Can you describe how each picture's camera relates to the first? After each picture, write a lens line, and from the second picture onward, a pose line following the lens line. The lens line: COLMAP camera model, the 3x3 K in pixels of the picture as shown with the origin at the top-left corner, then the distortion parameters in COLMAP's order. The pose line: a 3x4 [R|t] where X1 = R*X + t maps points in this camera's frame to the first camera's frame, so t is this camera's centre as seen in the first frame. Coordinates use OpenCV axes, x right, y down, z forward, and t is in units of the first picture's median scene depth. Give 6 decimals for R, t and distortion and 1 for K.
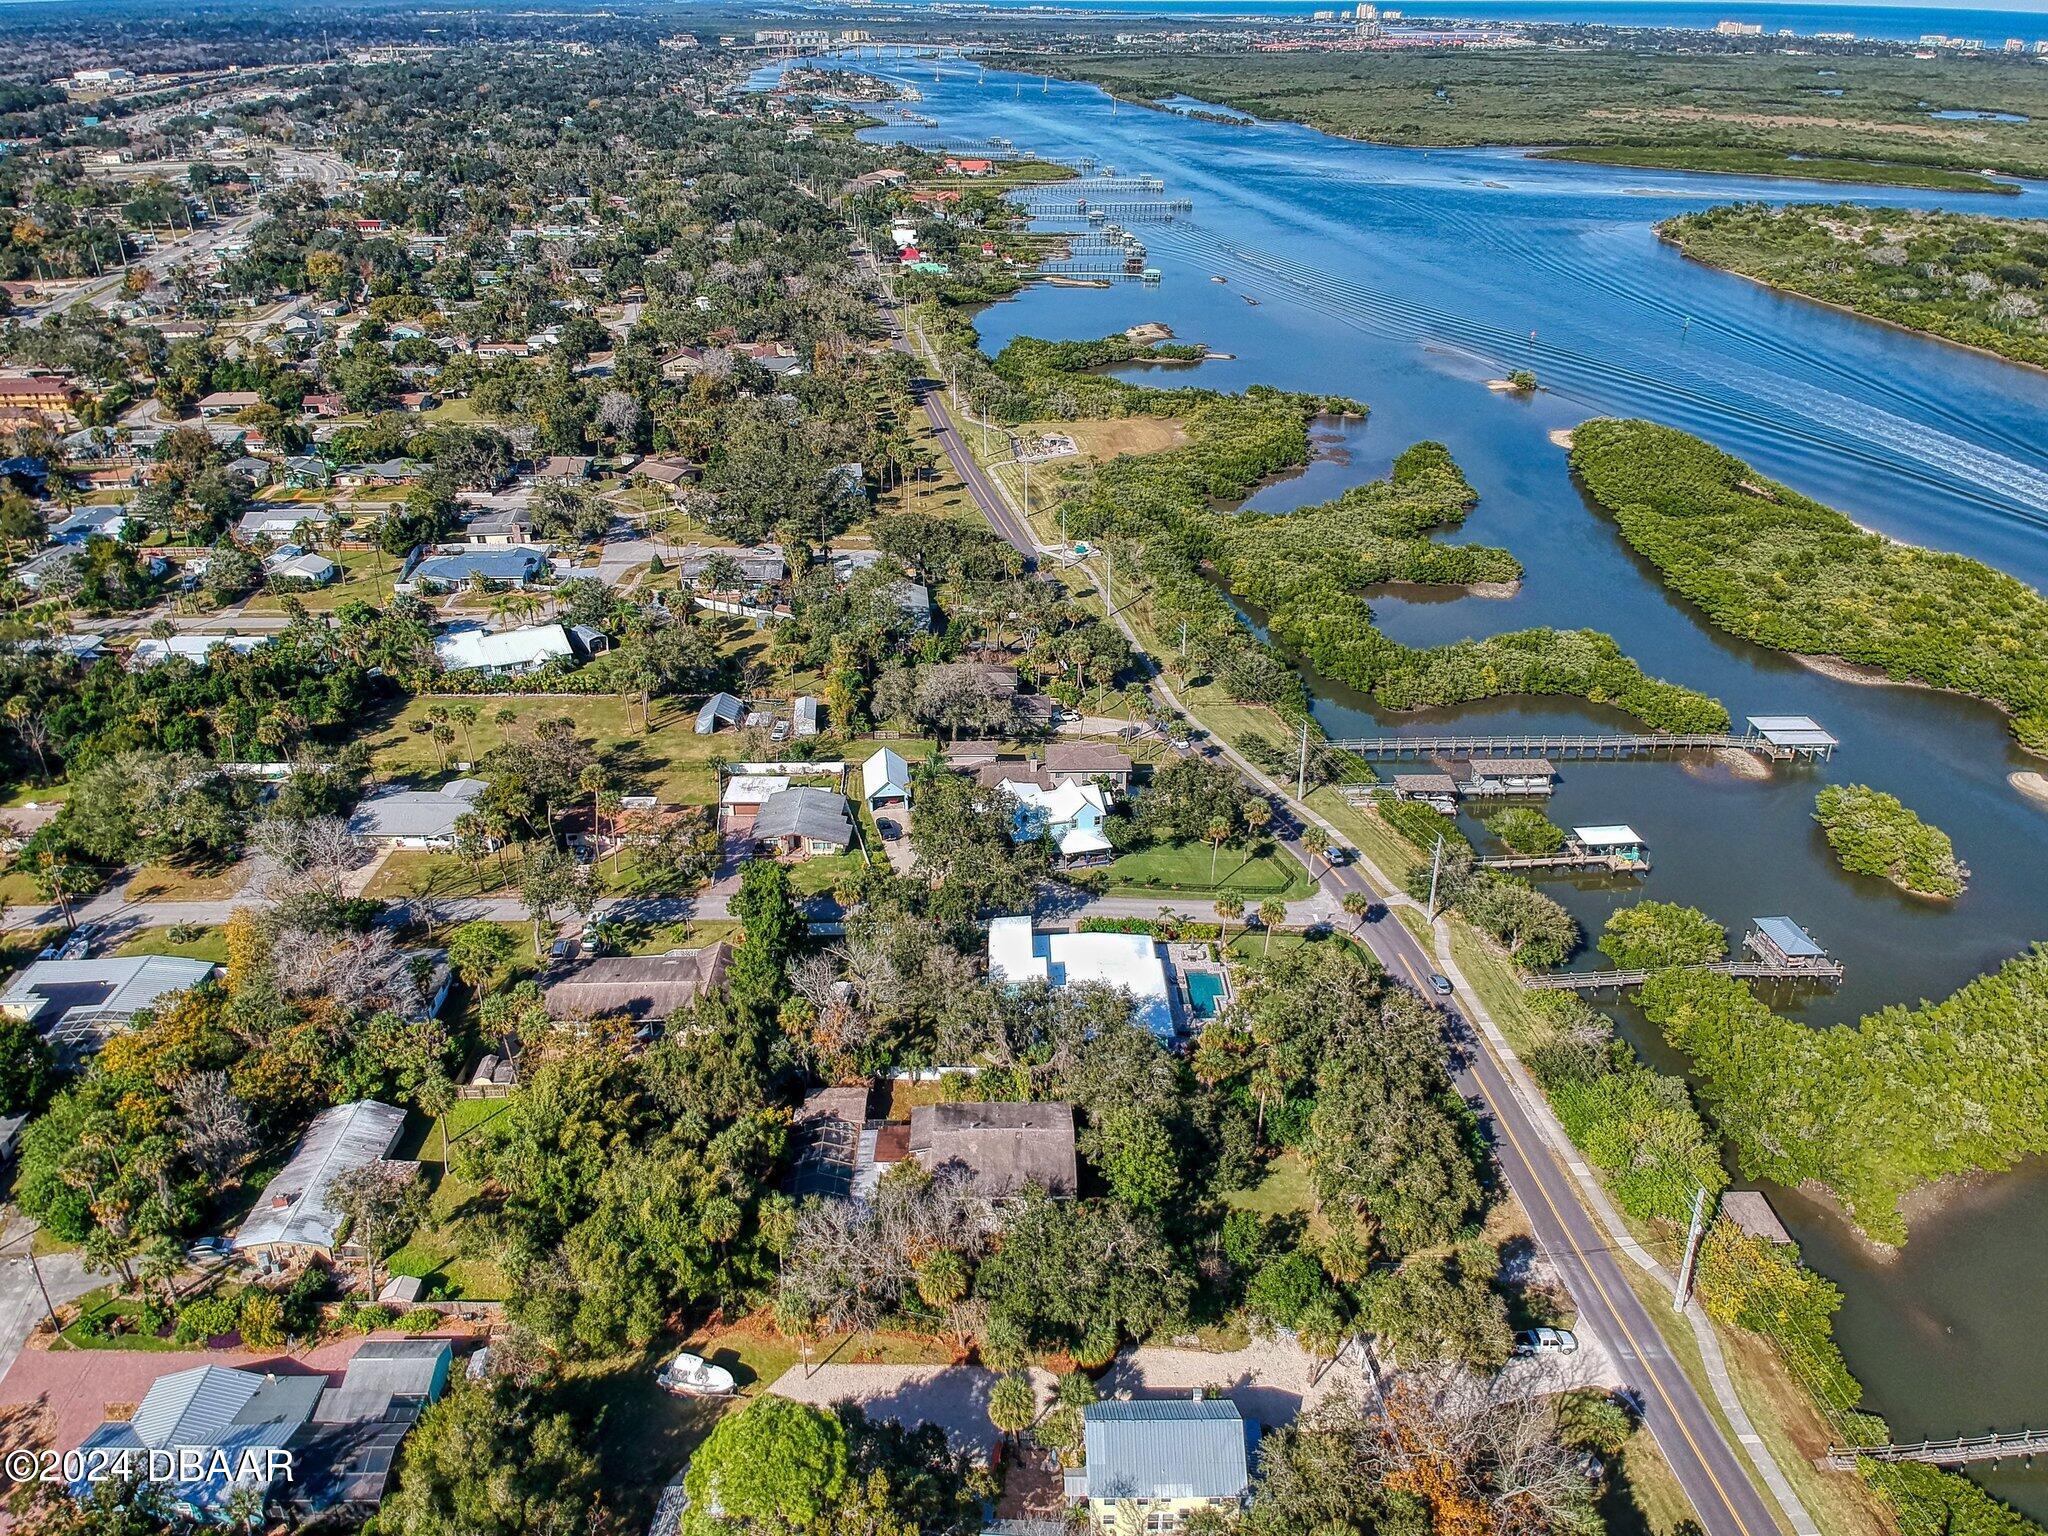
lens RADIAL K [[1497.5, 0, 1032.7], [0, 1497.5, 771.7], [0, 0, 1]] dist [0.125762, -0.171535]
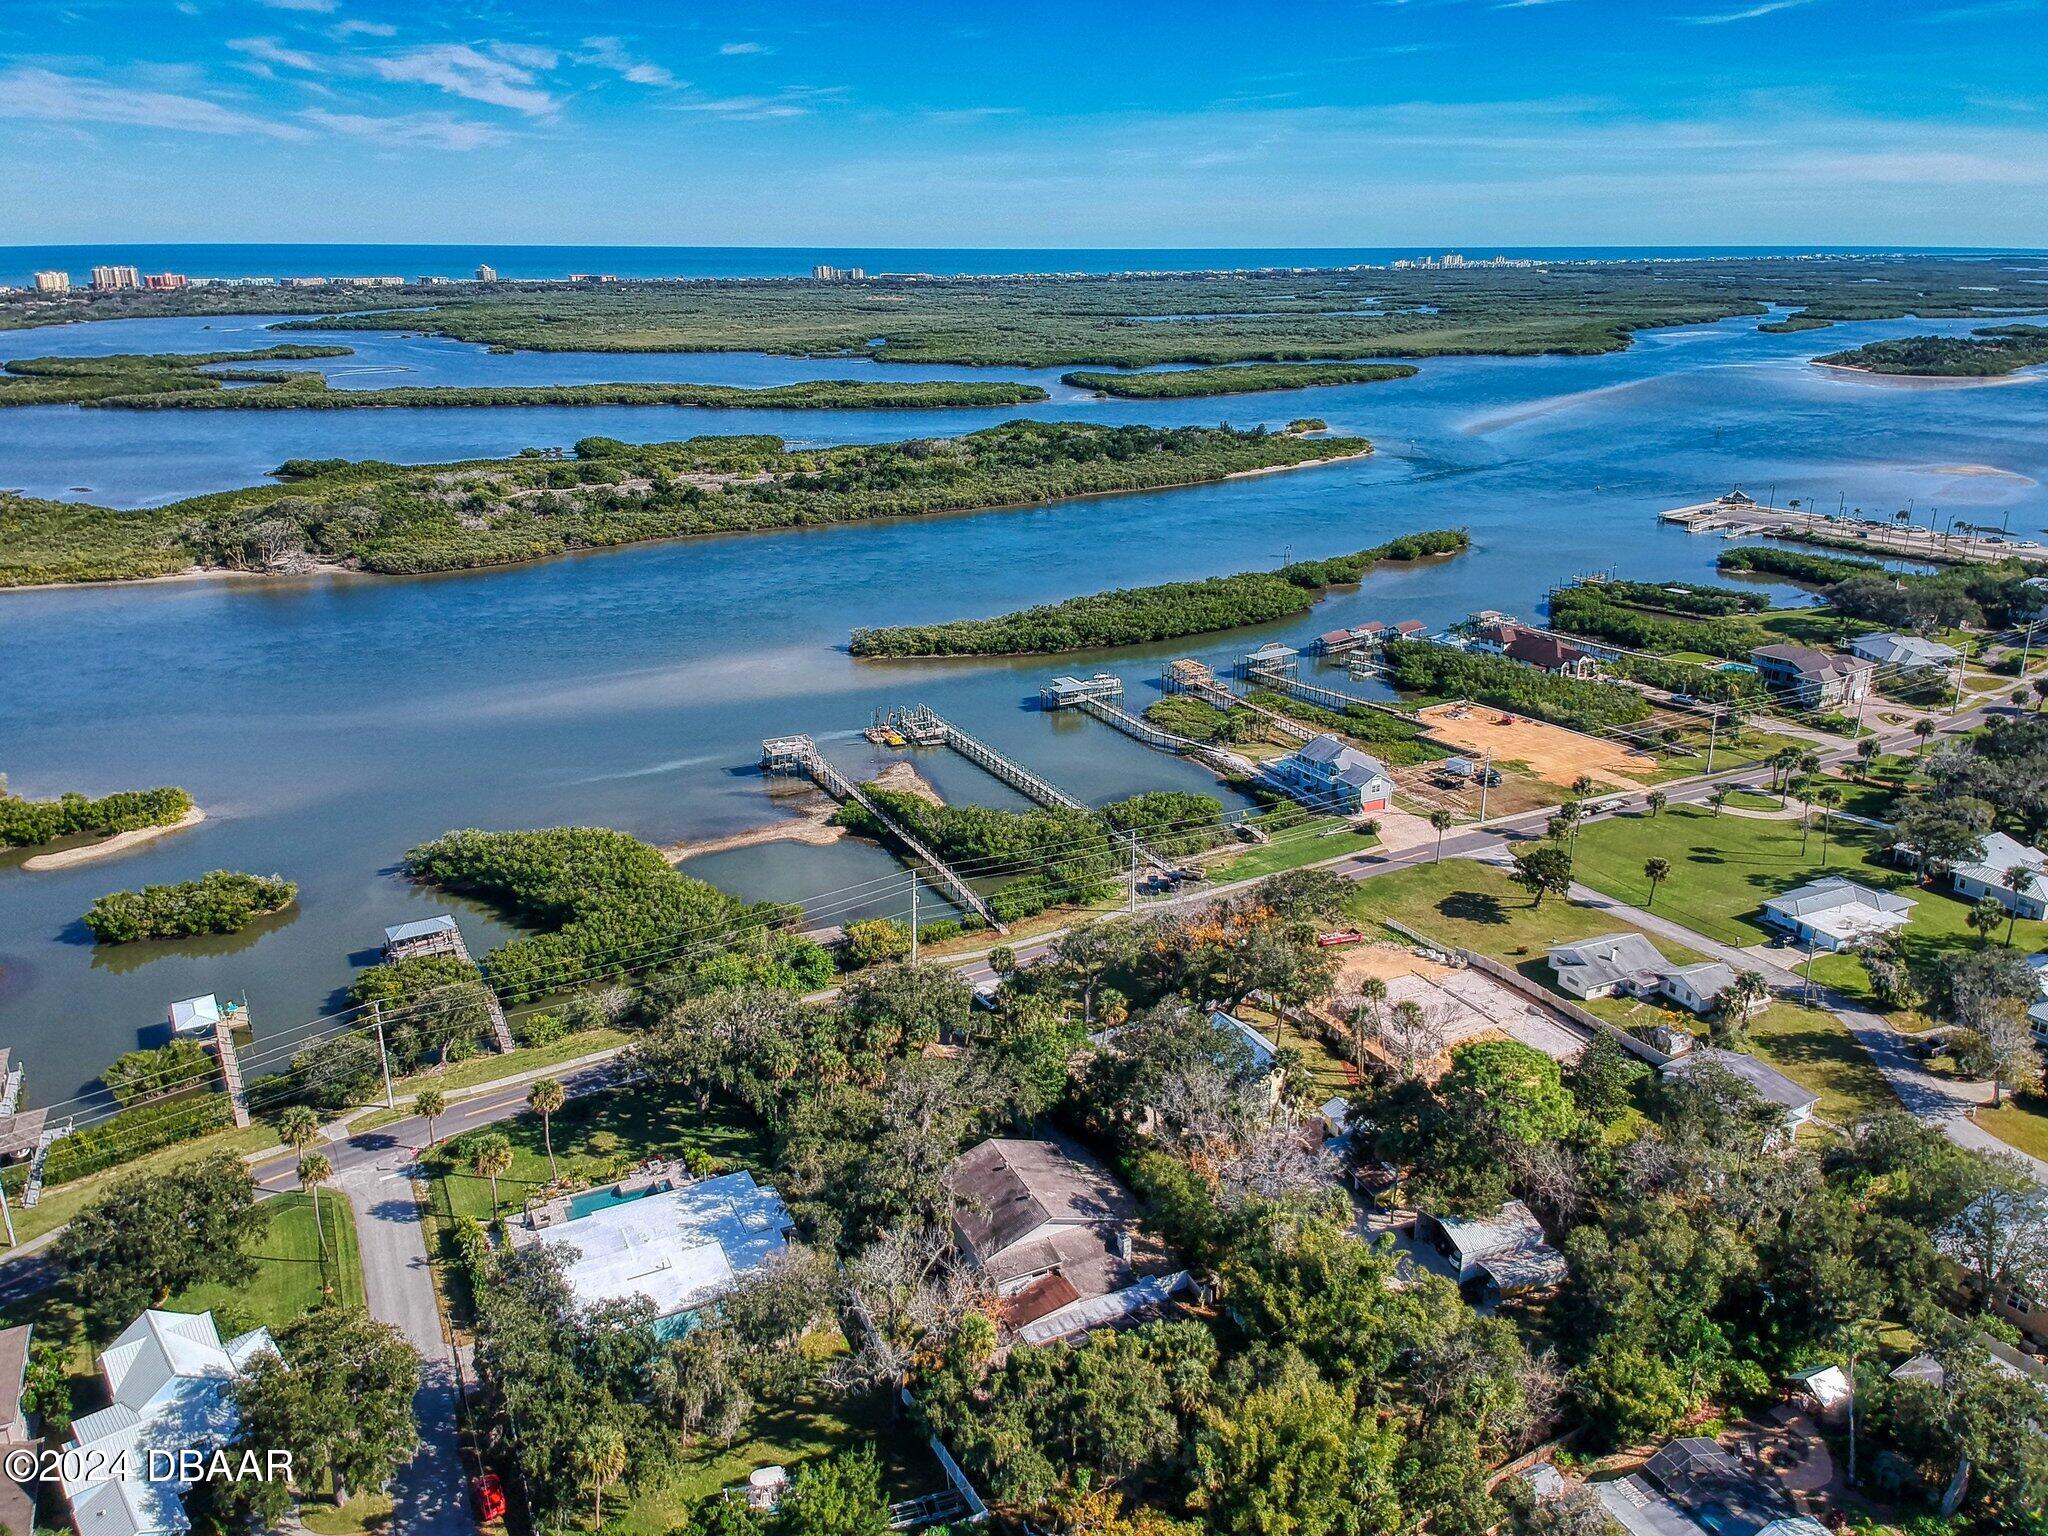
lens RADIAL K [[1482.4, 0, 1042.7], [0, 1482.4, 793.1], [0, 0, 1]] dist [0.130071, -0.183314]
pose [[-0.435500, -0.310560, 0.844921, -0.444606], [0.404734, 0.770833, 0.491942, -0.242792], [-0.804071, 0.556209, -0.210003, 0.625420]]
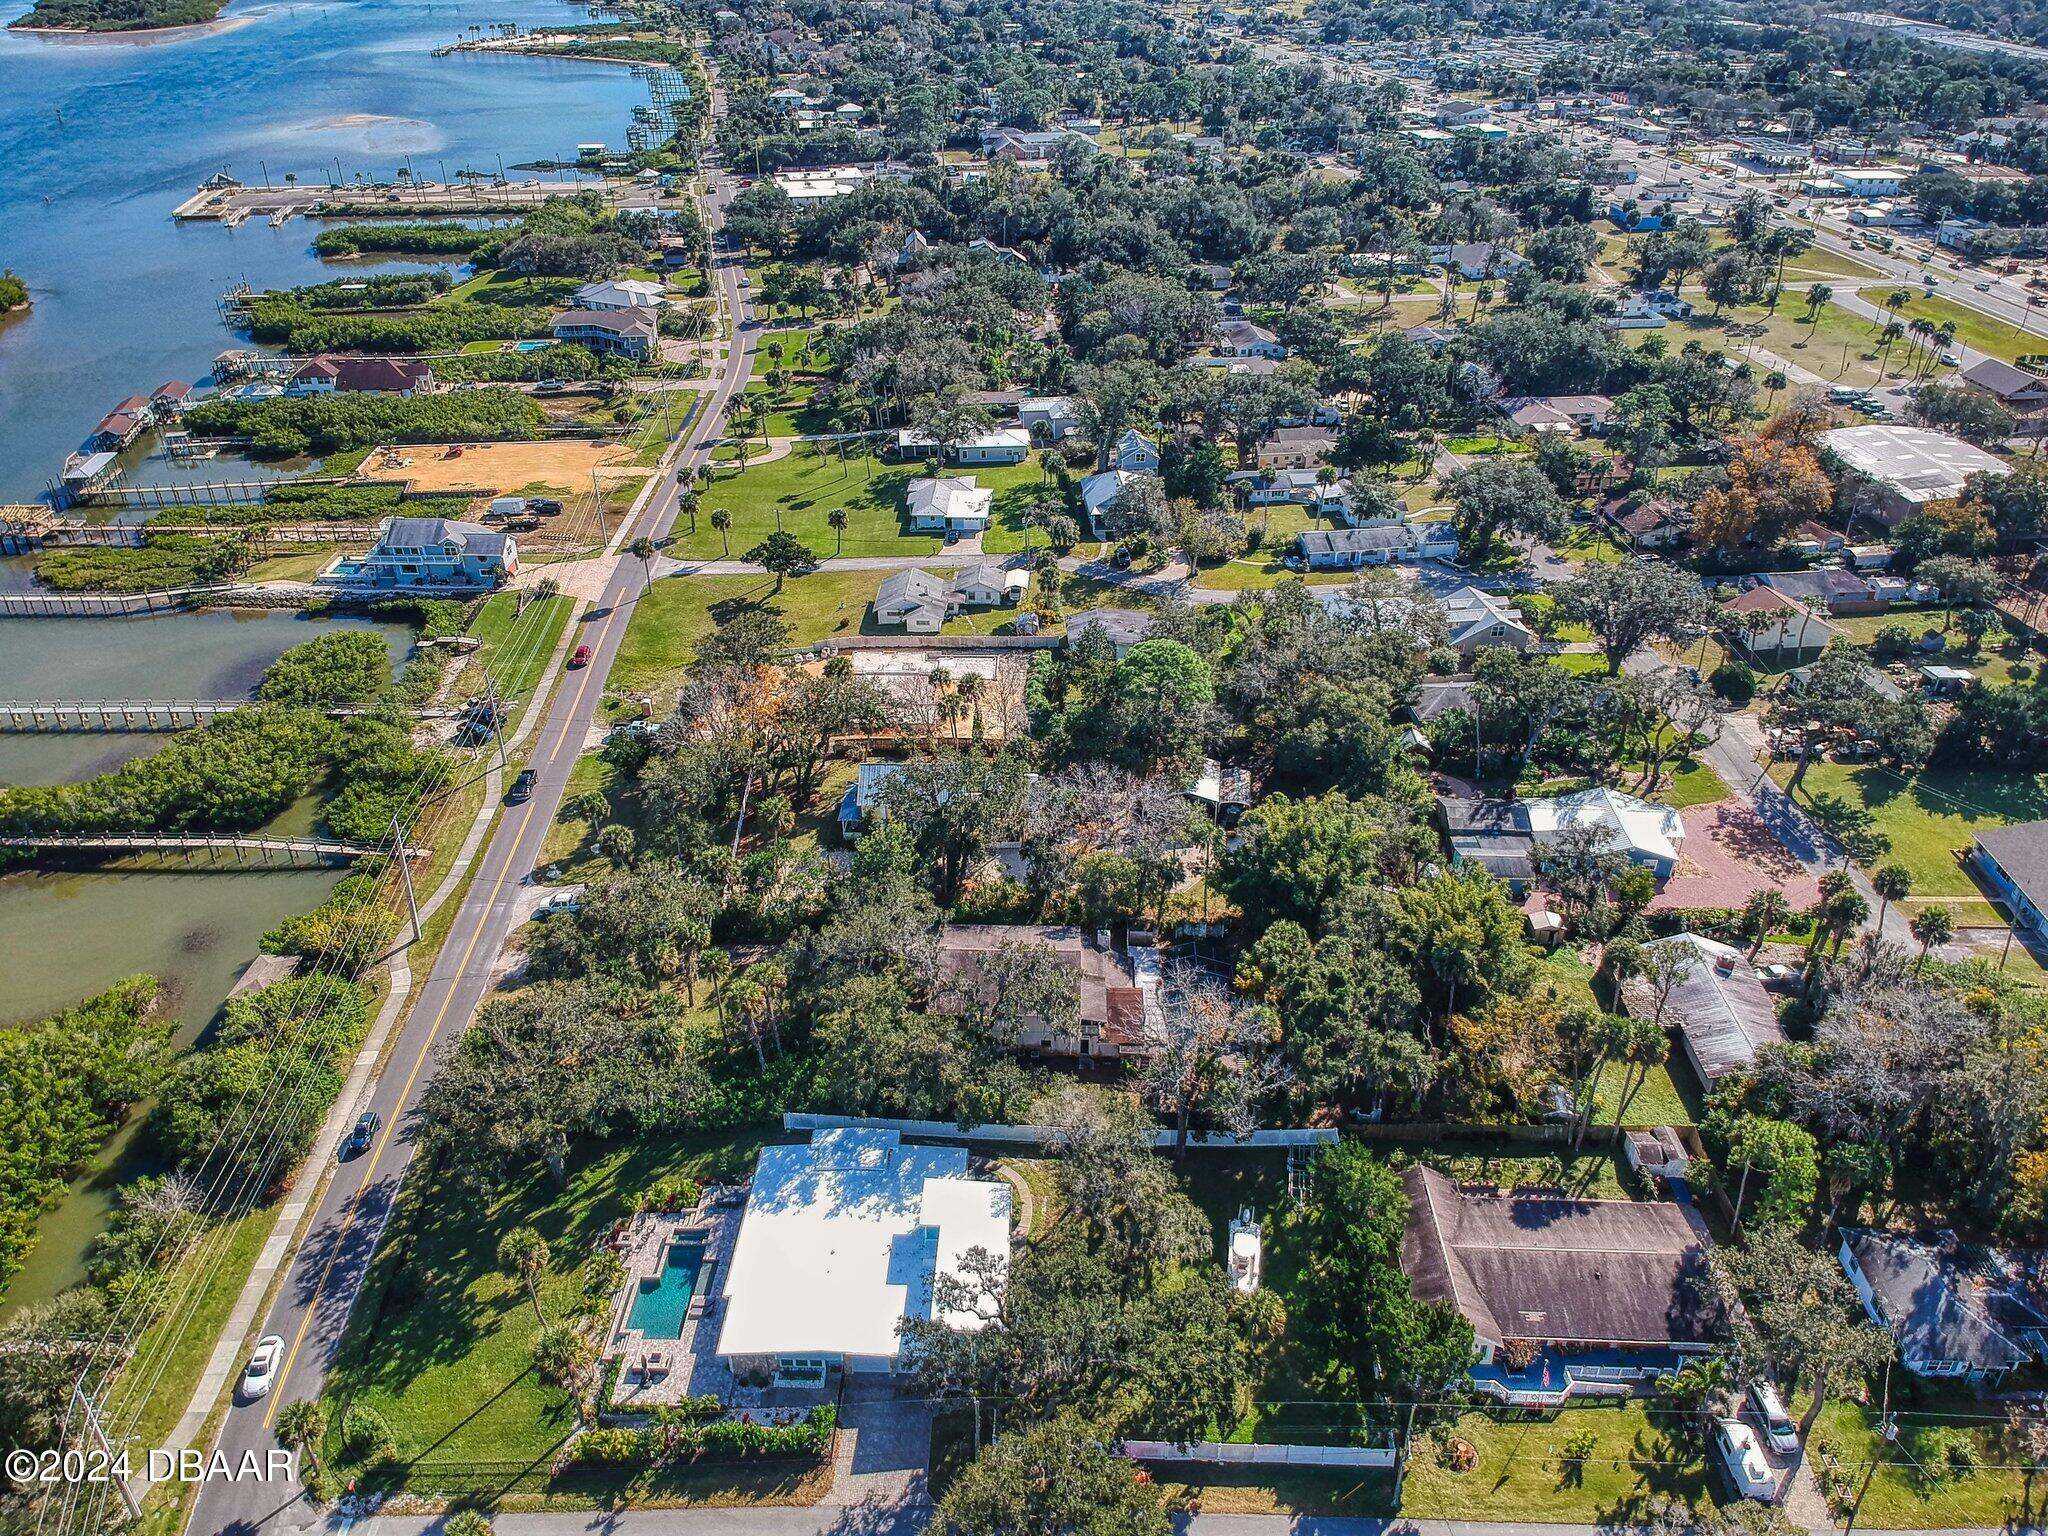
lens RADIAL K [[1497.5, 0, 1032.7], [0, 1497.5, 771.7], [0, 0, 1]] dist [0.125762, -0.171535]
pose [[-0.999367, -0.019374, 0.029838, -0.038551], [0.014794, 0.536453, 0.843801, -0.370715], [-0.032354, 0.843708, -0.535826, 0.839007]]
